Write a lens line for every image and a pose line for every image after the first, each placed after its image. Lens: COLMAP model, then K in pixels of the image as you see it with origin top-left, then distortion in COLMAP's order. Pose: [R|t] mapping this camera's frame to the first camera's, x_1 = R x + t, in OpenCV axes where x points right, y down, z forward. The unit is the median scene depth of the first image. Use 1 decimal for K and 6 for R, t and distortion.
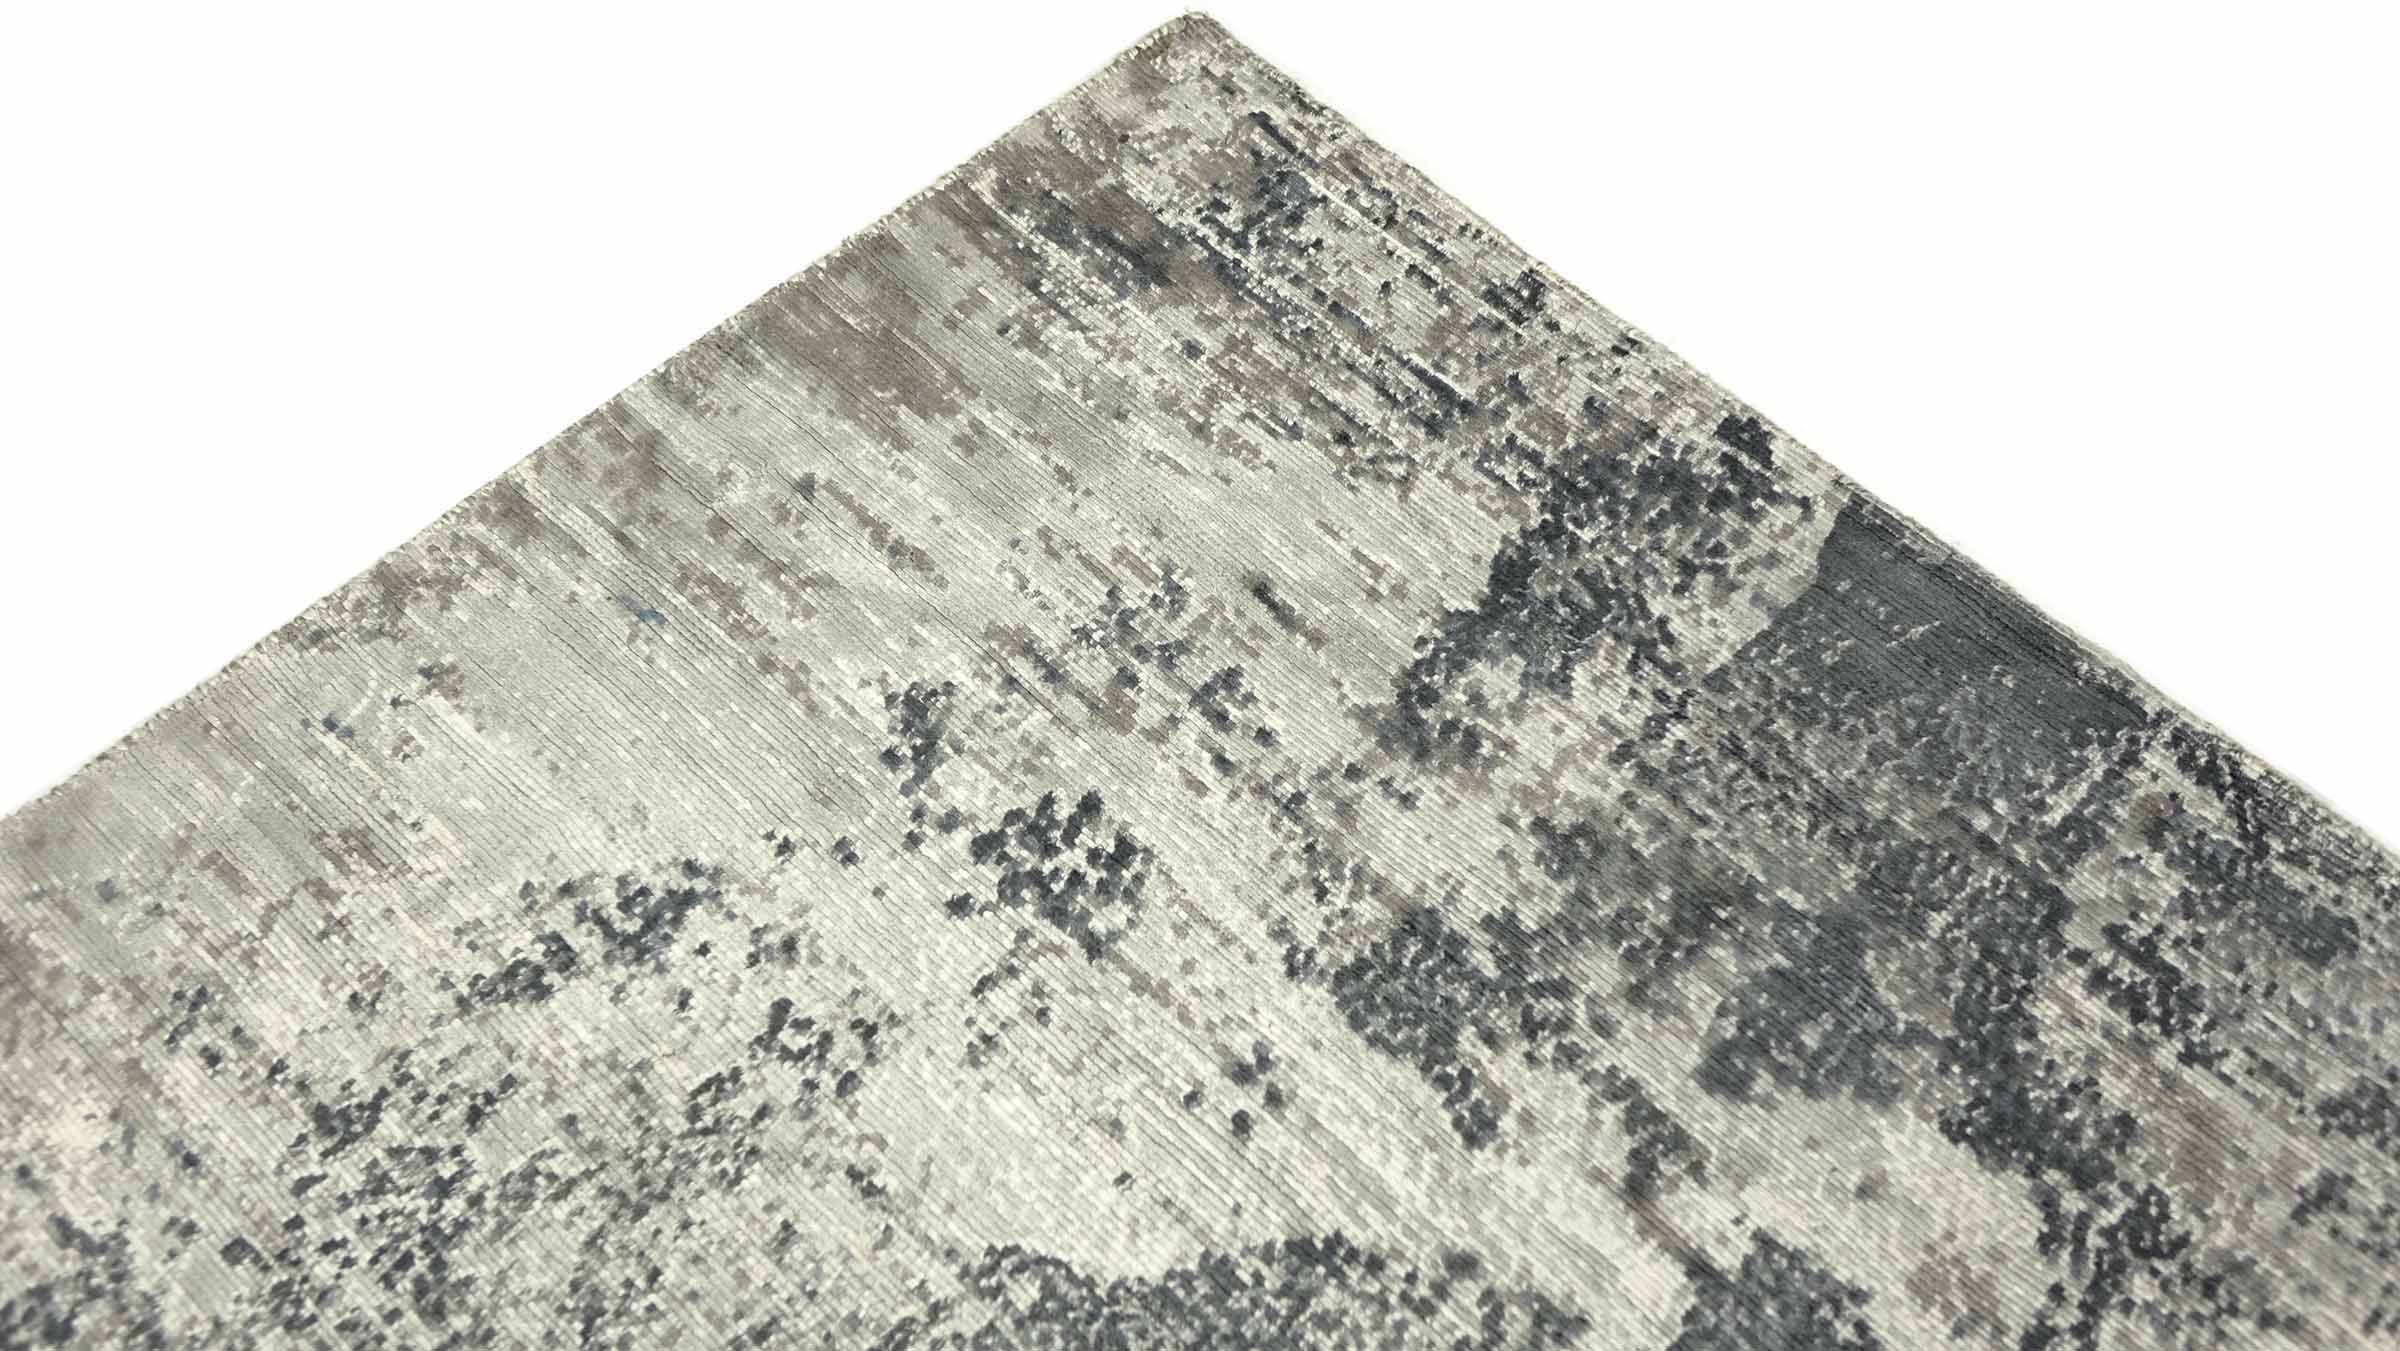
lens RADIAL K [[3470.3, 0, 1186.7], [0, 3470.3, 673.5], [0, 0, 1]] dist [-0.011945, 0.000000]
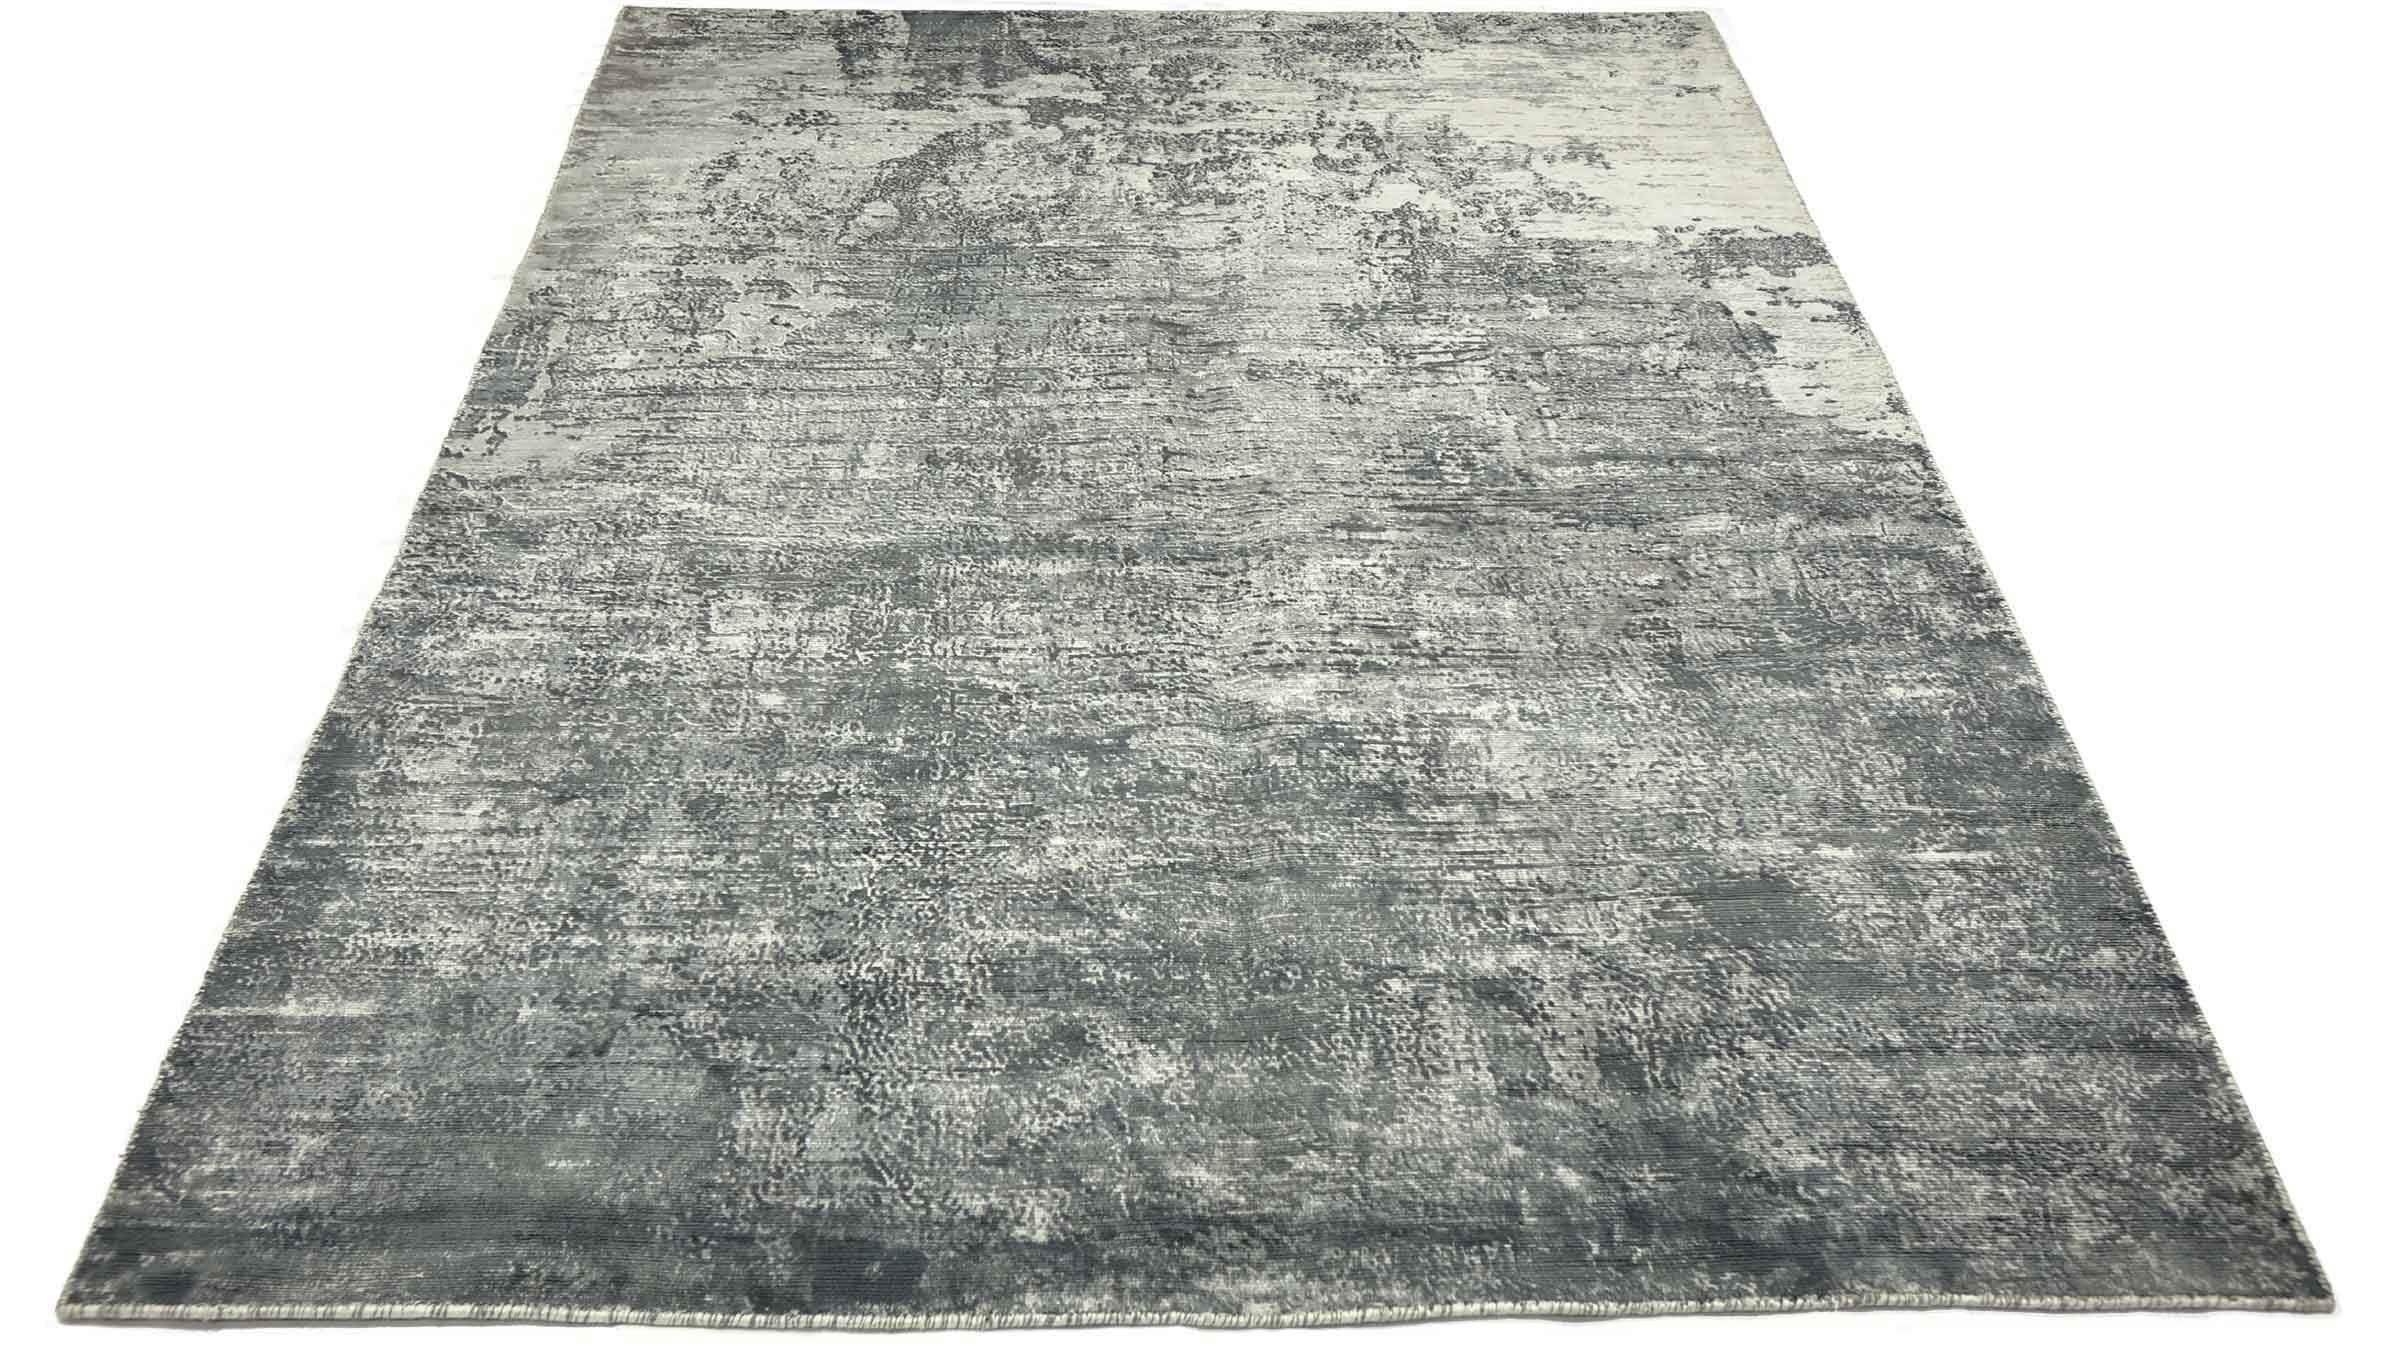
lens RADIAL K [[2314.2, 0, 1193.8], [0, 2314.2, 676.6], [0, 0, 1]] dist [-0.005259, 0.000000]
pose [[0.682458, -0.449046, 0.576723, -1.368878], [0.571642, 0.819610, -0.038282, 0.826654], [-0.455497, 0.355805, 0.816043, -0.880921]]
